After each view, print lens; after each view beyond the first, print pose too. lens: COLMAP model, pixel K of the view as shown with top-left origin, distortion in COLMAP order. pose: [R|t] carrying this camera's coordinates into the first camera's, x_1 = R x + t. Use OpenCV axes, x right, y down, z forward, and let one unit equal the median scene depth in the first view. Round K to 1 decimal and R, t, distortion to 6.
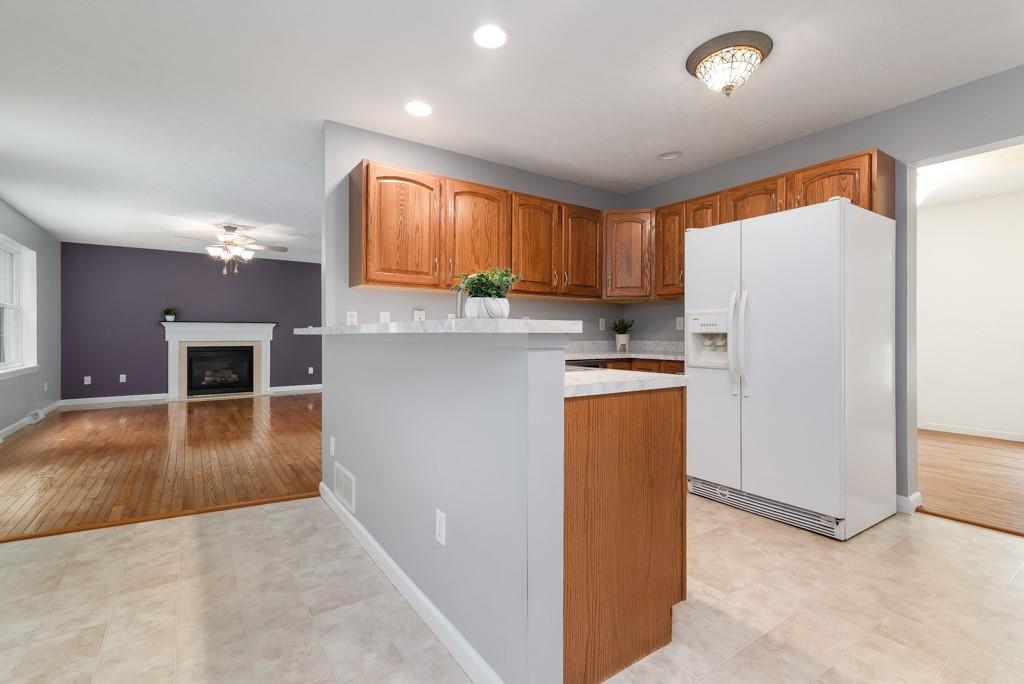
lens RADIAL K [[470.6, 0, 509.9], [0, 470.6, 335.4], [0, 0, 1]] dist [0.013578, 0.000026]
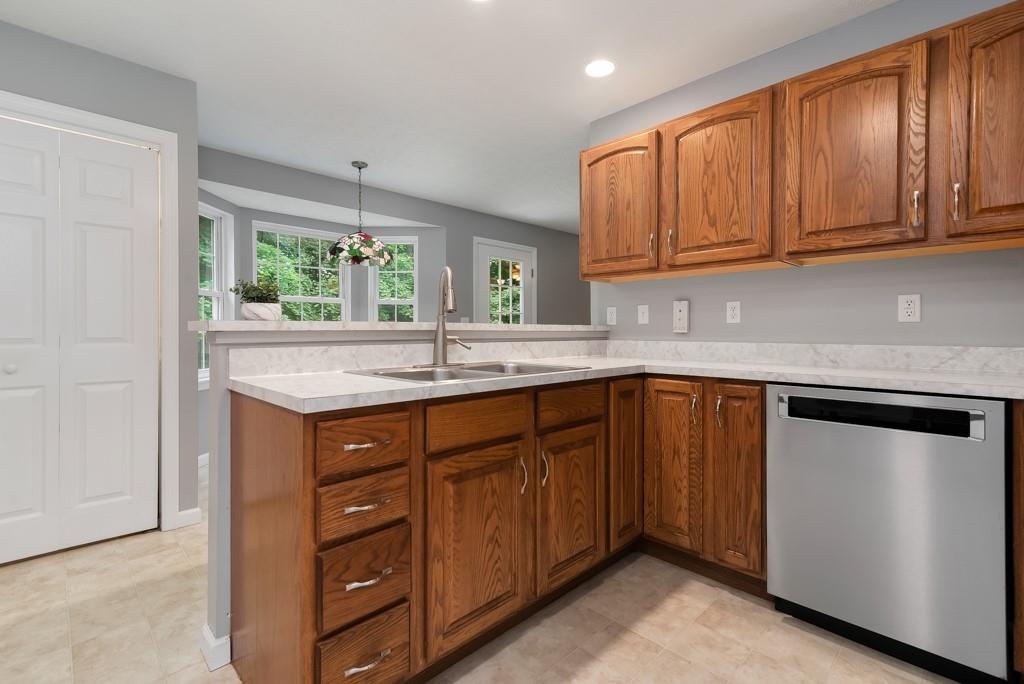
lens RADIAL K [[470.6, 0, 509.9], [0, 470.6, 335.4], [0, 0, 1]] dist [0.013578, 0.000026]
pose [[0.179253, 0.002931, -0.983799, 0.578090], [-0.000502, 0.999996, 0.002888, 0.002539], [0.983803, -0.000023, 0.179253, 0.633897]]
